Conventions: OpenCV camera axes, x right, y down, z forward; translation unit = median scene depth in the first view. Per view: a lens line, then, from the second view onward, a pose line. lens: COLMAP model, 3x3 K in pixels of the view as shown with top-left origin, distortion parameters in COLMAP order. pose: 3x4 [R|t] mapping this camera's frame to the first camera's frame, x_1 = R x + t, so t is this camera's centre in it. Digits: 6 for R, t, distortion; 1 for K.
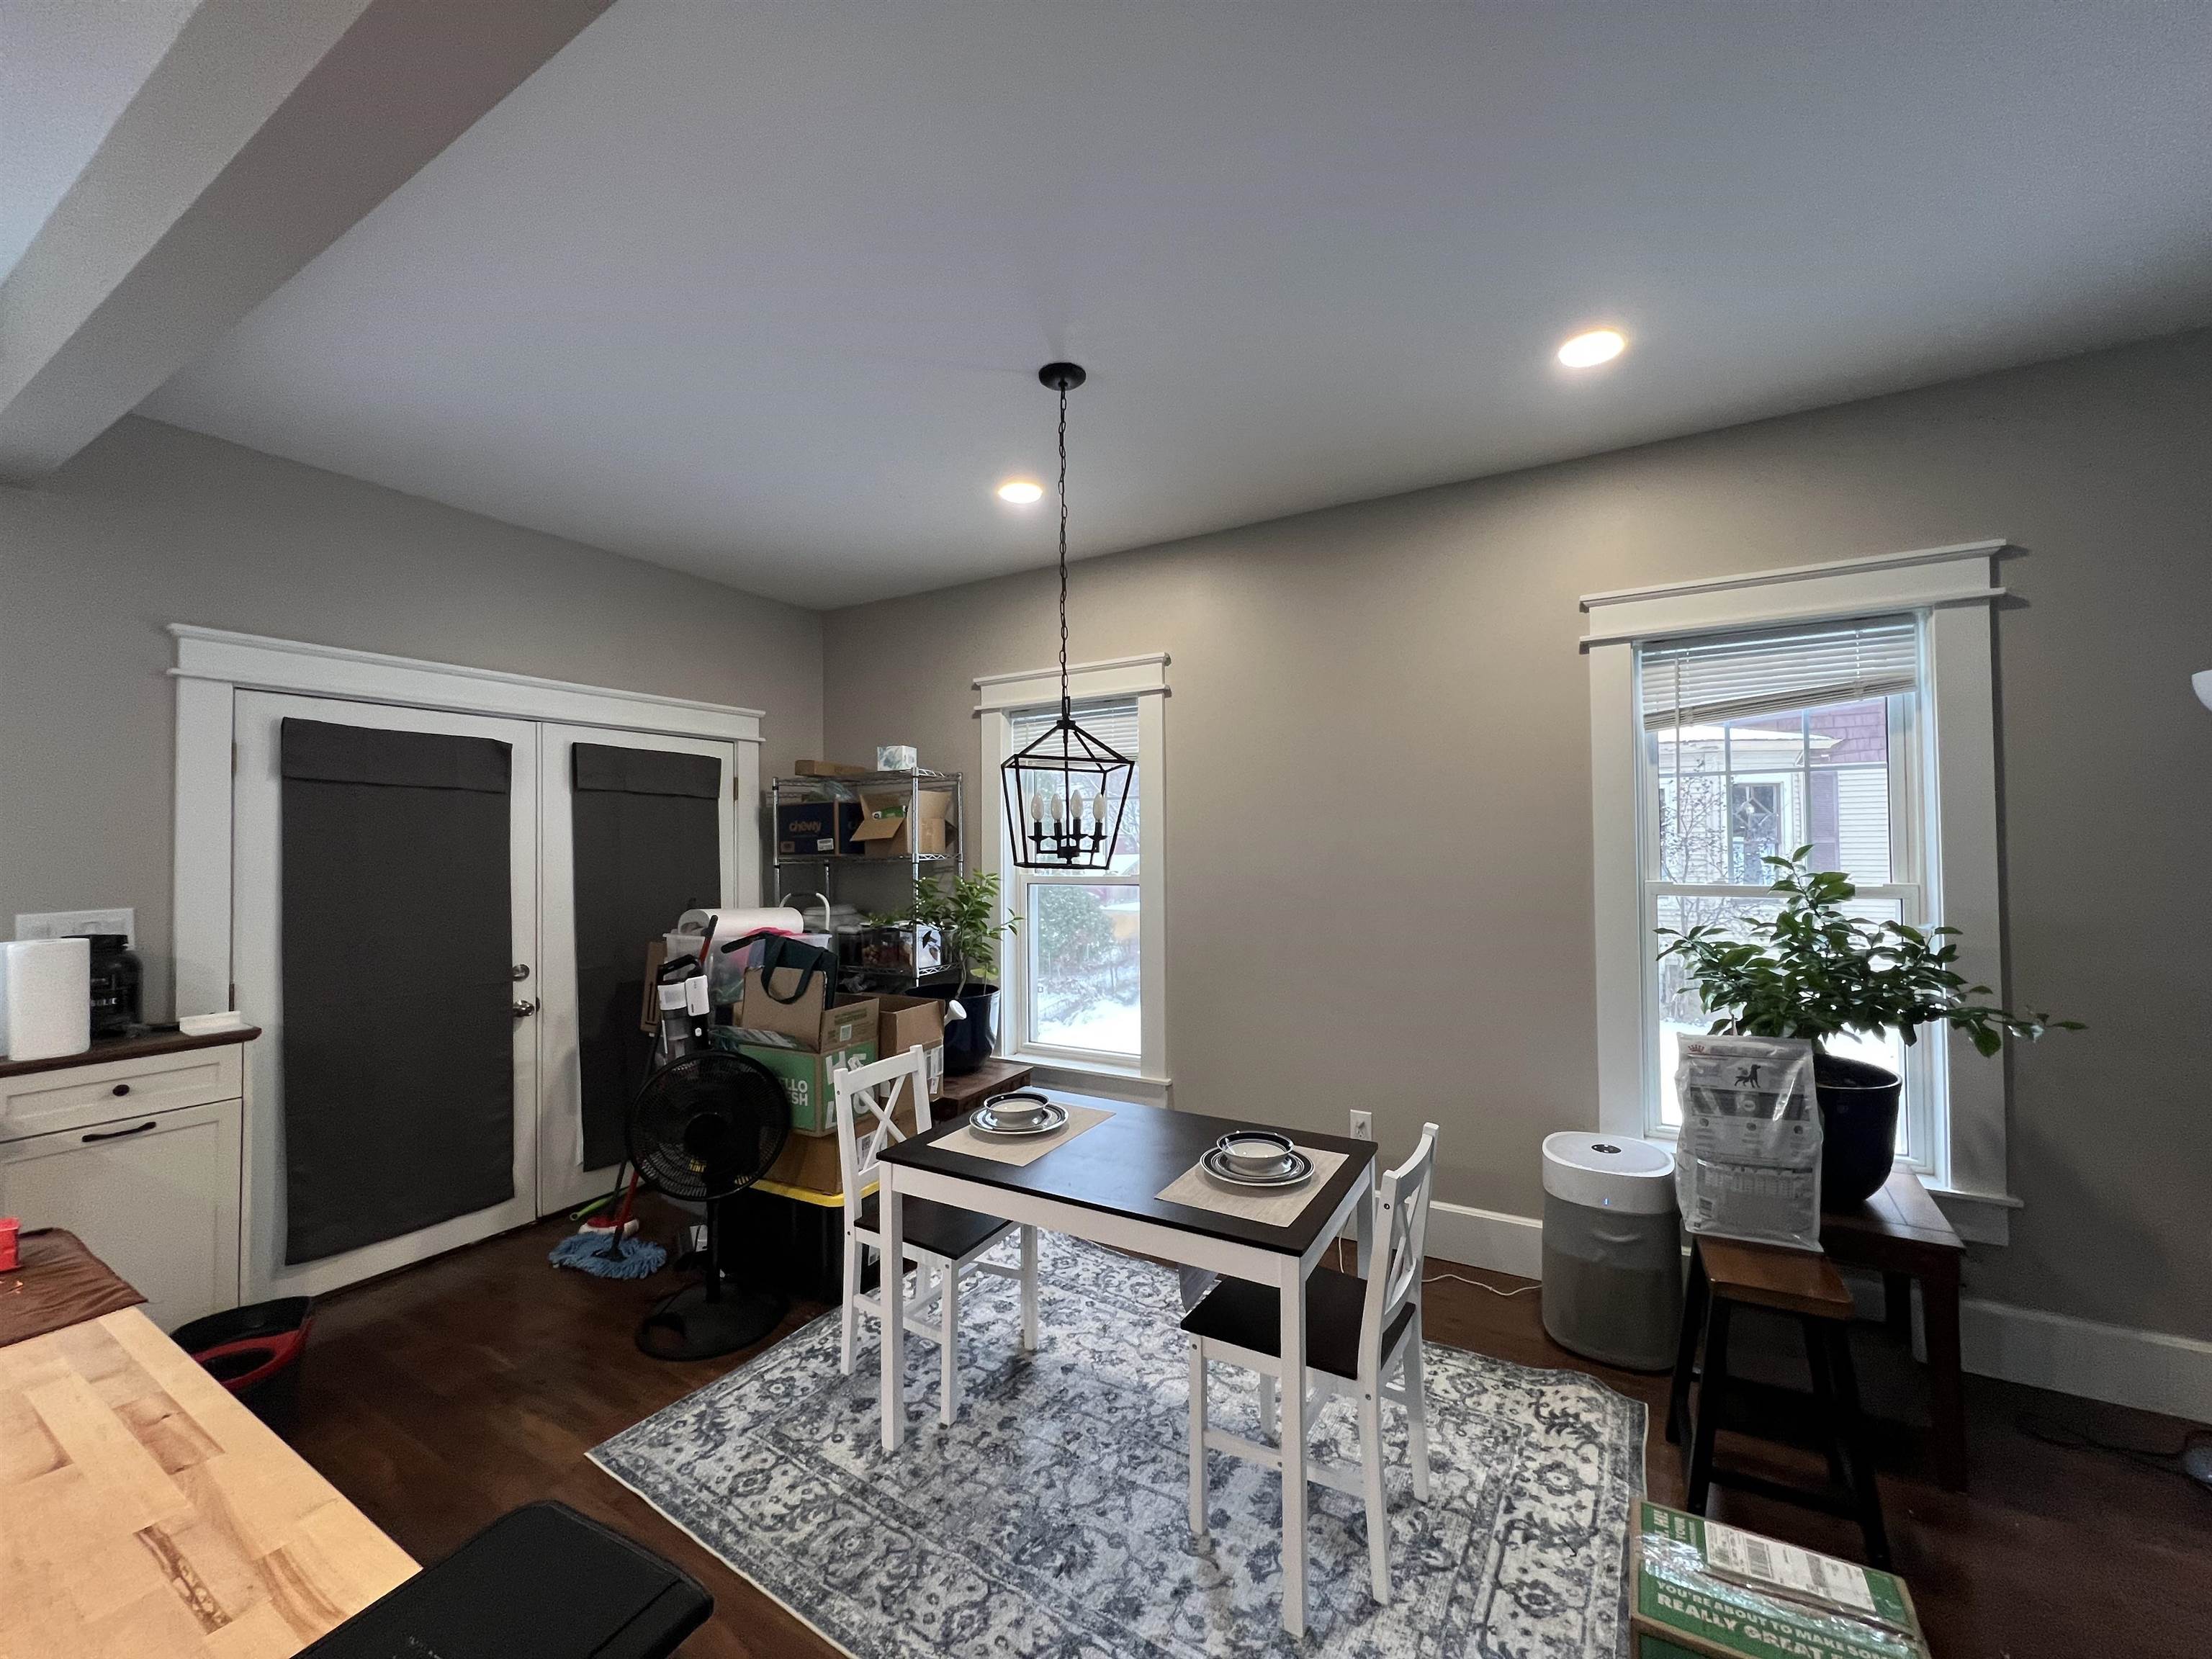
lens RADIAL K [[878.5, 0, 1110.5], [0, 878.5, 827.8], [0, 0, 1]] dist [0.000951, 0.000273]
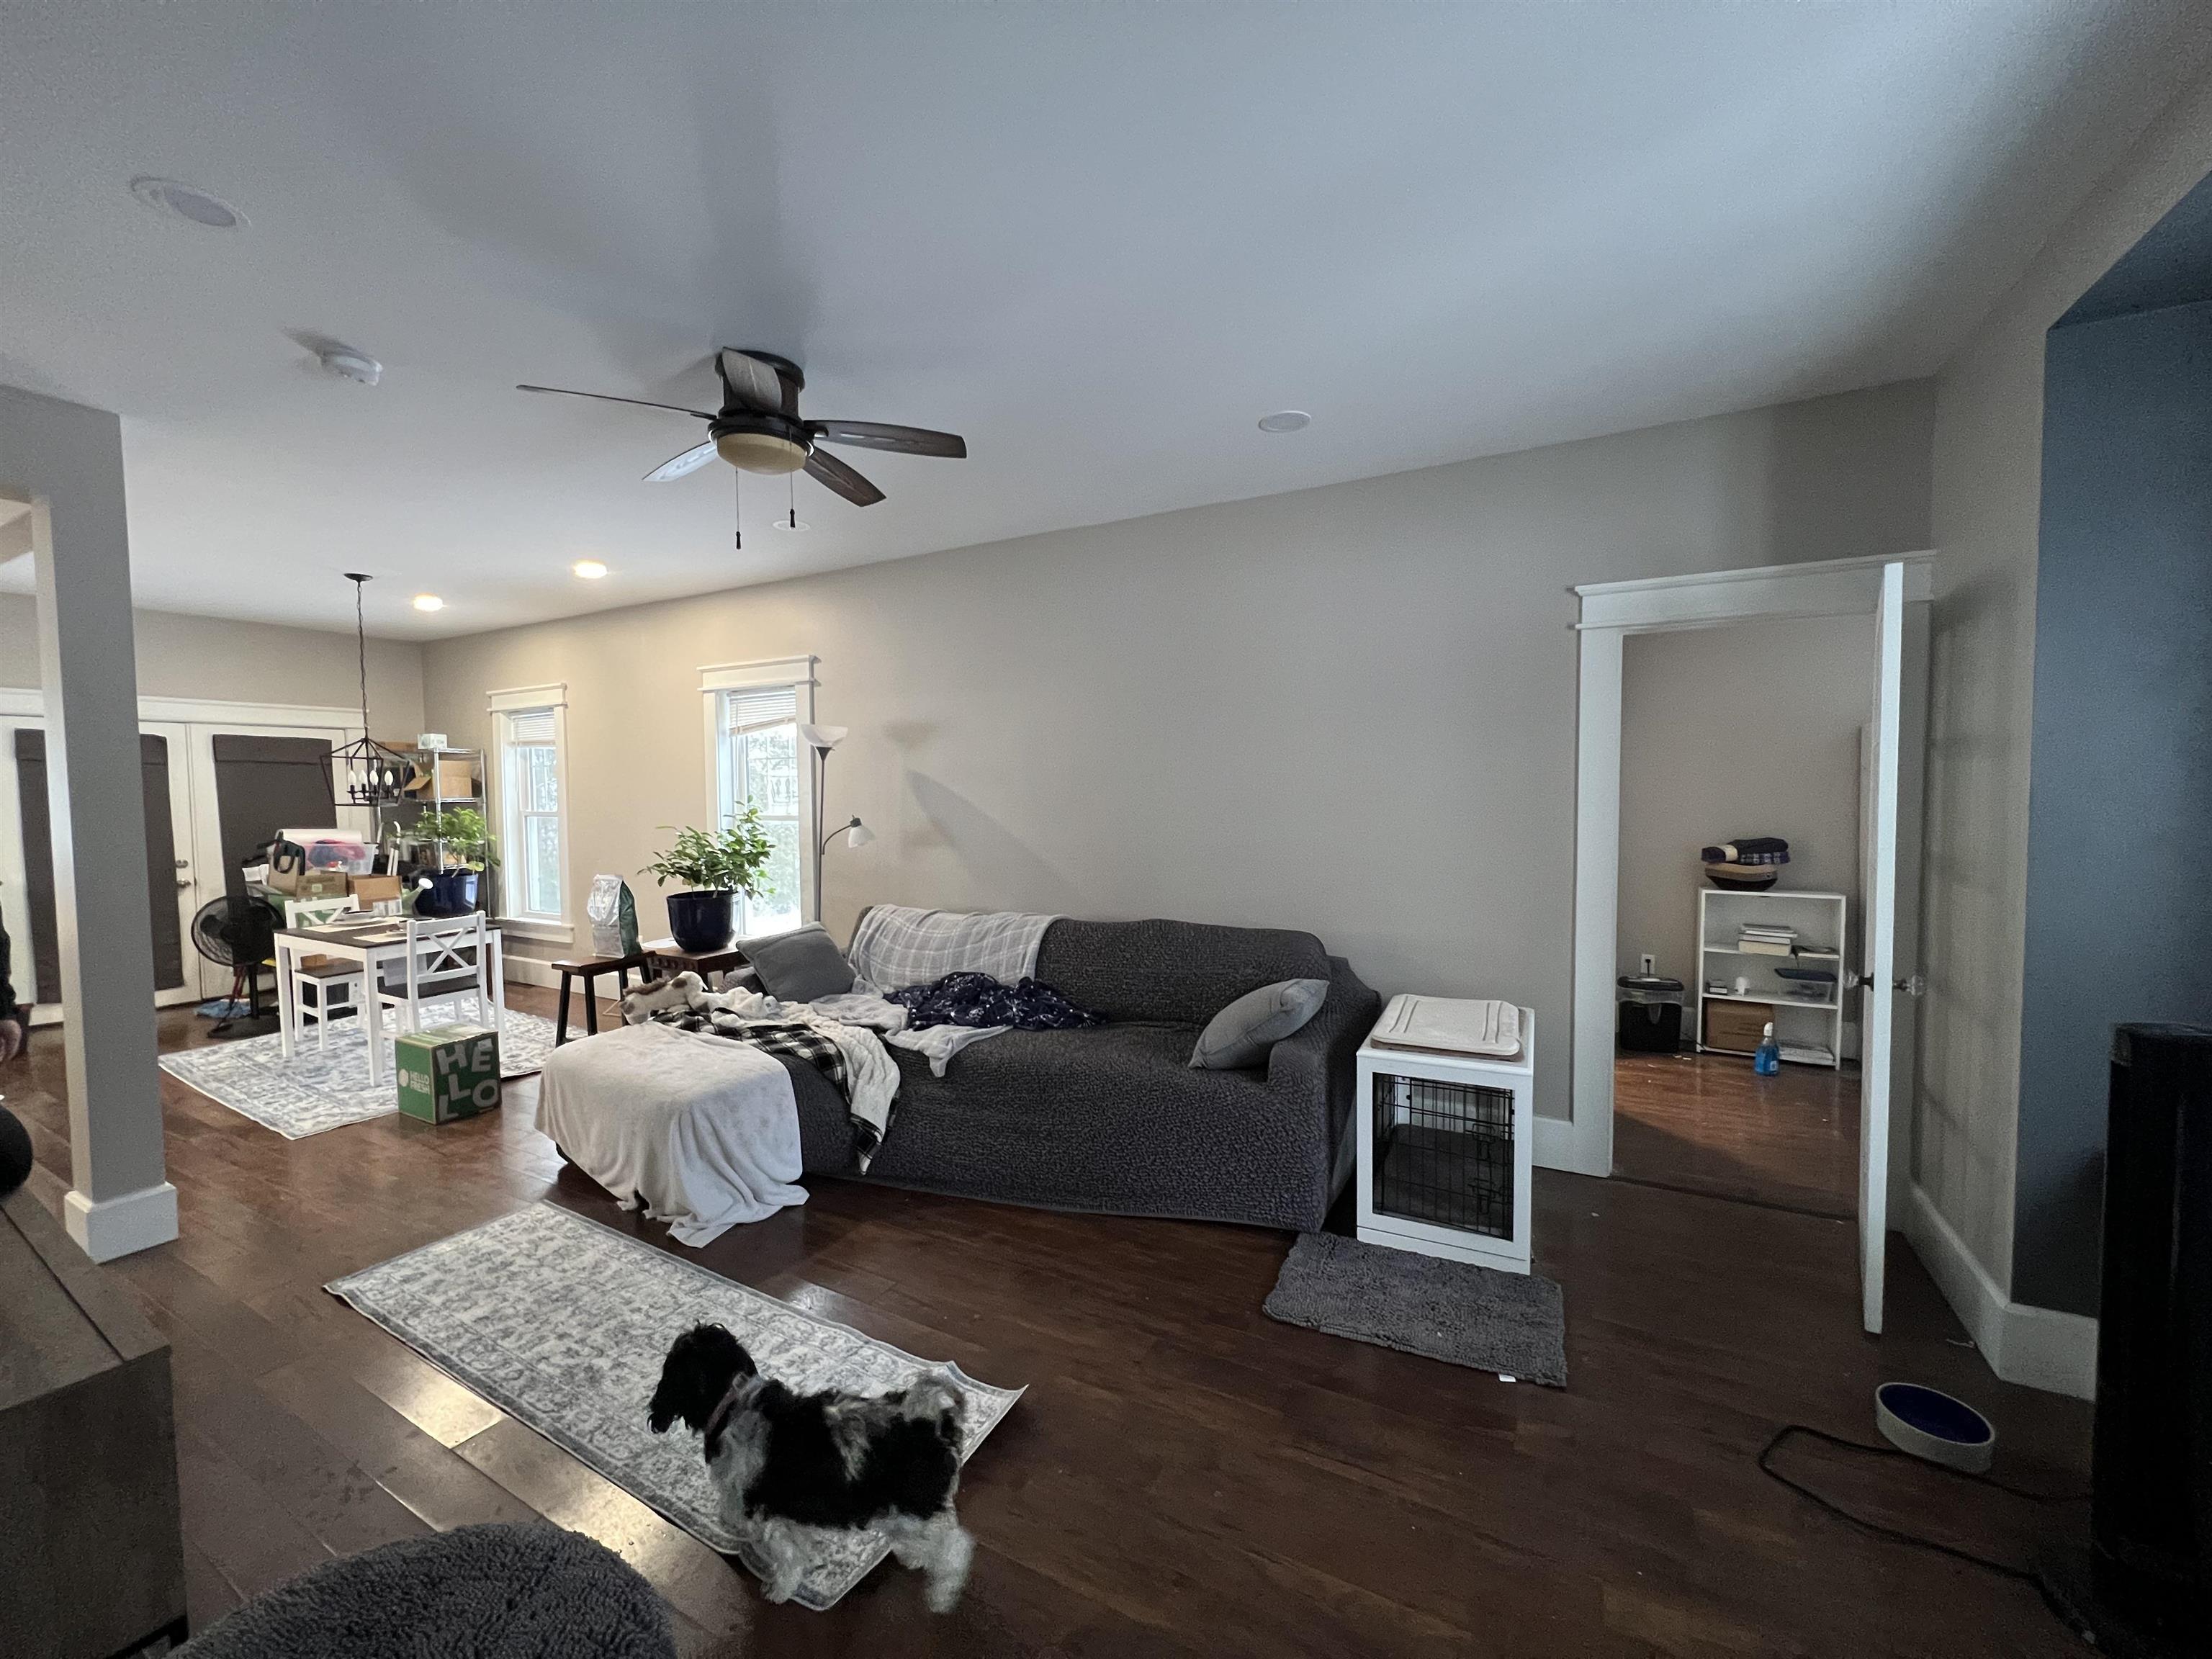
lens RADIAL K [[877.3, 0, 1109.5], [0, 877.3, 831.7], [0, 0, 1]] dist [-0.001011, -0.000135]
pose [[0.999673, -0.001014, 0.025558, 1.097180], [-0.000812, 0.997453, 0.071320, -0.030045], [-0.025565, -0.071318, 0.997126, -0.777307]]
